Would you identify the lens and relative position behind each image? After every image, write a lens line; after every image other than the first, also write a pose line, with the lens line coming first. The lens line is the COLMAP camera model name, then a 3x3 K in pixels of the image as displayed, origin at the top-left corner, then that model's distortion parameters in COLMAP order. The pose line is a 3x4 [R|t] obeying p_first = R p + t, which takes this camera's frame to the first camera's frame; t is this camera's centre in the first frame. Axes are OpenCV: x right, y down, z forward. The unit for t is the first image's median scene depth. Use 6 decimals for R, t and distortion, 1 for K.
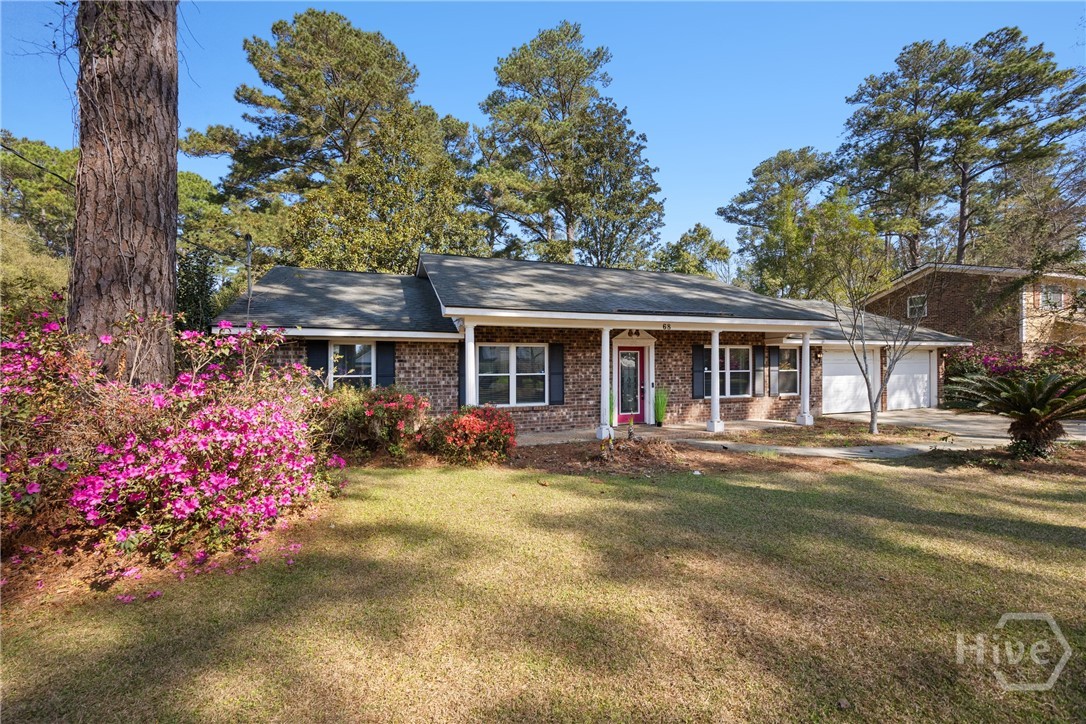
lens RADIAL K [[466.1, 0, 560.7], [0, 466.1, 355.3], [0, 0, 1]] dist [0.002228, 0.000107]
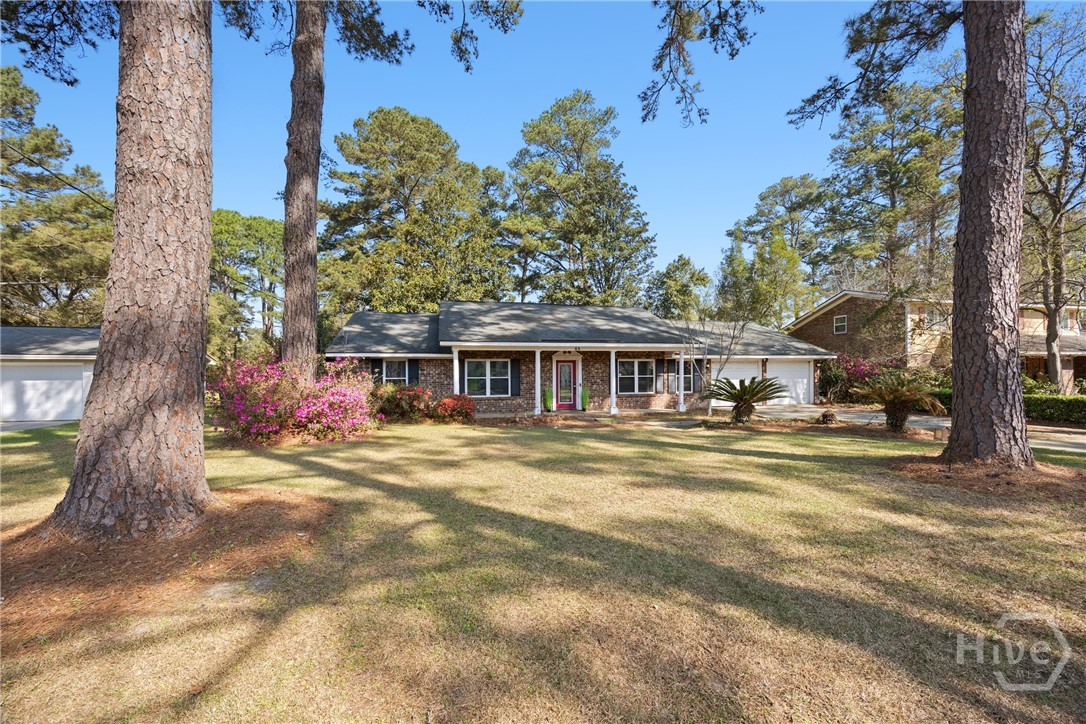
lens RADIAL K [[420.4, 0, 543.0], [0, 420.4, 362.0], [0, 0, 1]] dist [-0.000347, 0.000064]
pose [[0.991317, -0.001183, -0.131486, 0.255845], [0.001083, 0.999999, -0.000835, -0.011464], [0.131486, 0.000685, 0.991318, -0.408151]]
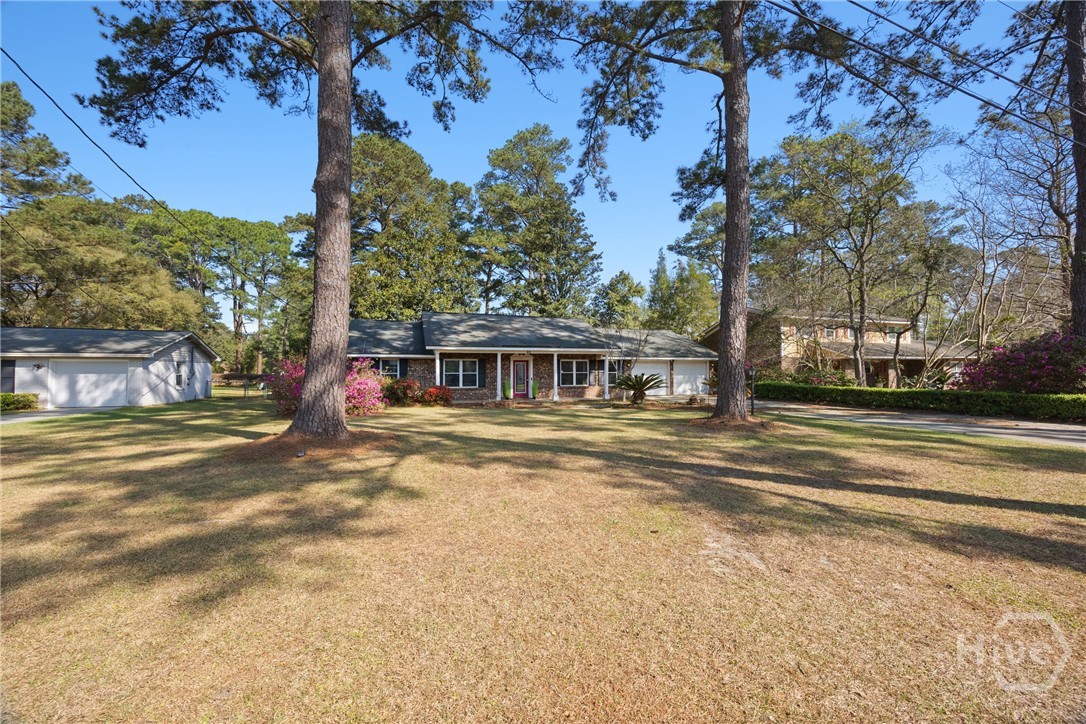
lens RADIAL K [[398.2, 0, 541.4], [0, 398.2, 353.5], [0, 0, 1]] dist [-0.000199, -0.000002]
pose [[0.999119, 0.006210, -0.041495, 0.309091], [-0.006831, 0.999867, -0.014826, -0.022139], [0.041397, 0.015097, 0.999029, -0.741804]]
